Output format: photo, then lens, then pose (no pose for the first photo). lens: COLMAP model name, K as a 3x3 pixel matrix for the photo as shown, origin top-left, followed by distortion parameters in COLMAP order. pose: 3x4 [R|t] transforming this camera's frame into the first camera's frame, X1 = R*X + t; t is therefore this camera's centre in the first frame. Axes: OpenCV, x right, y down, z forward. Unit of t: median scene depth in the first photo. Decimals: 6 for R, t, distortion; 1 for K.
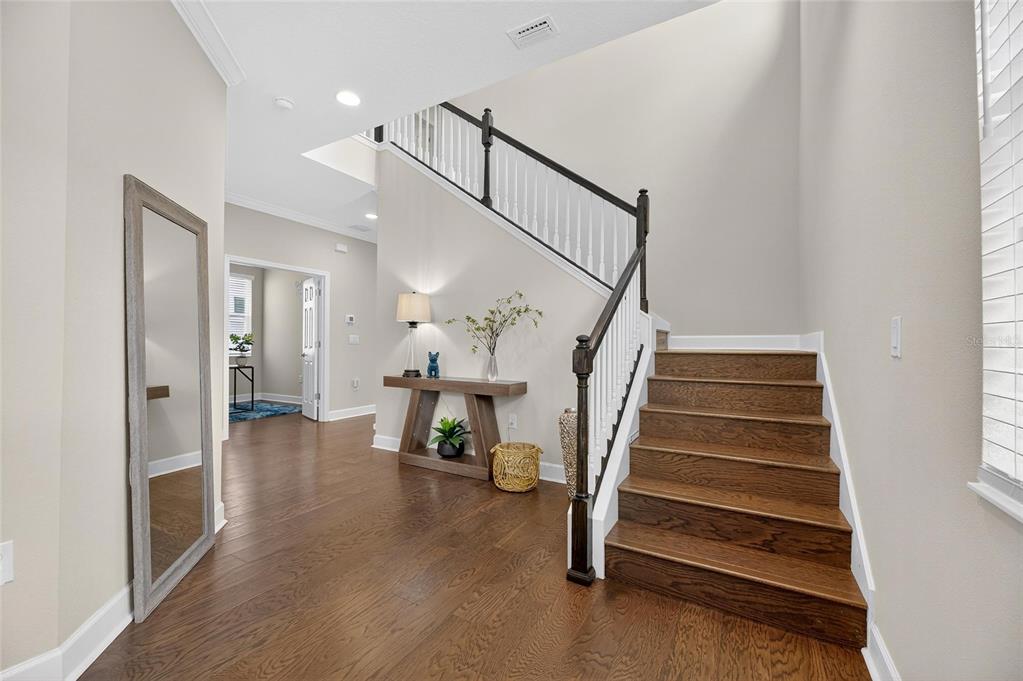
lens RADIAL K [[413.0, 0, 511.7], [0, 413.0, 342.9], [0, 0, 1]] dist [-0.000936, -0.000584]
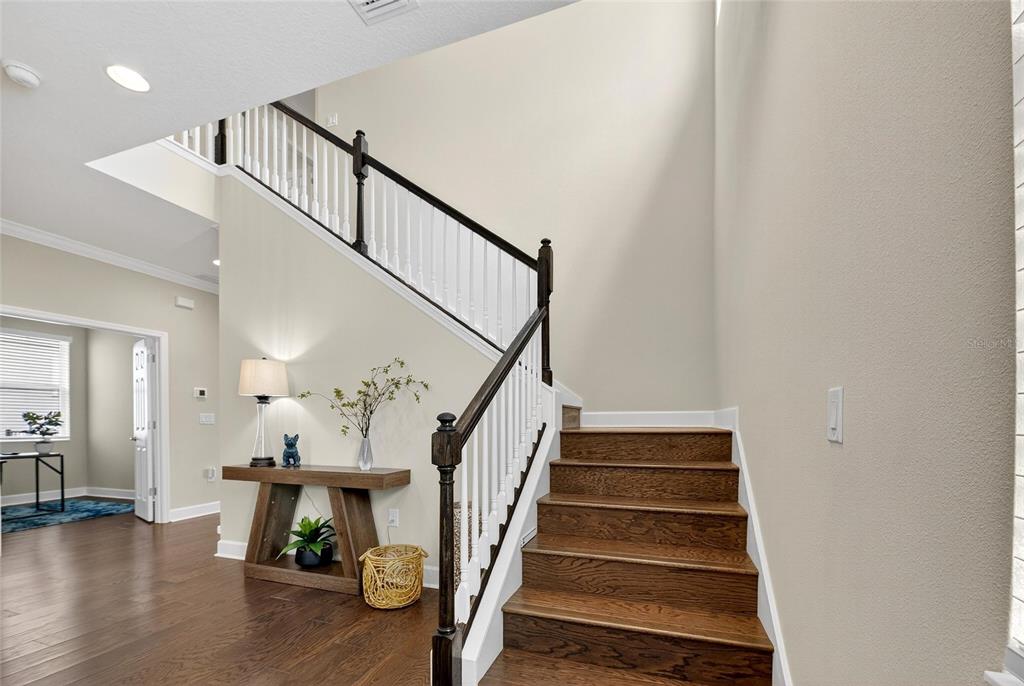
lens RADIAL K [[413.4, 0, 513.0], [0, 413.4, 423.8], [0, 0, 1]] dist [-0.000936, -0.000584]
pose [[0.987949, -0.008248, 0.154562, 0.118380], [0.006528, 0.999911, 0.011629, -0.004678], [-0.154644, -0.010480, 0.987915, 0.169474]]
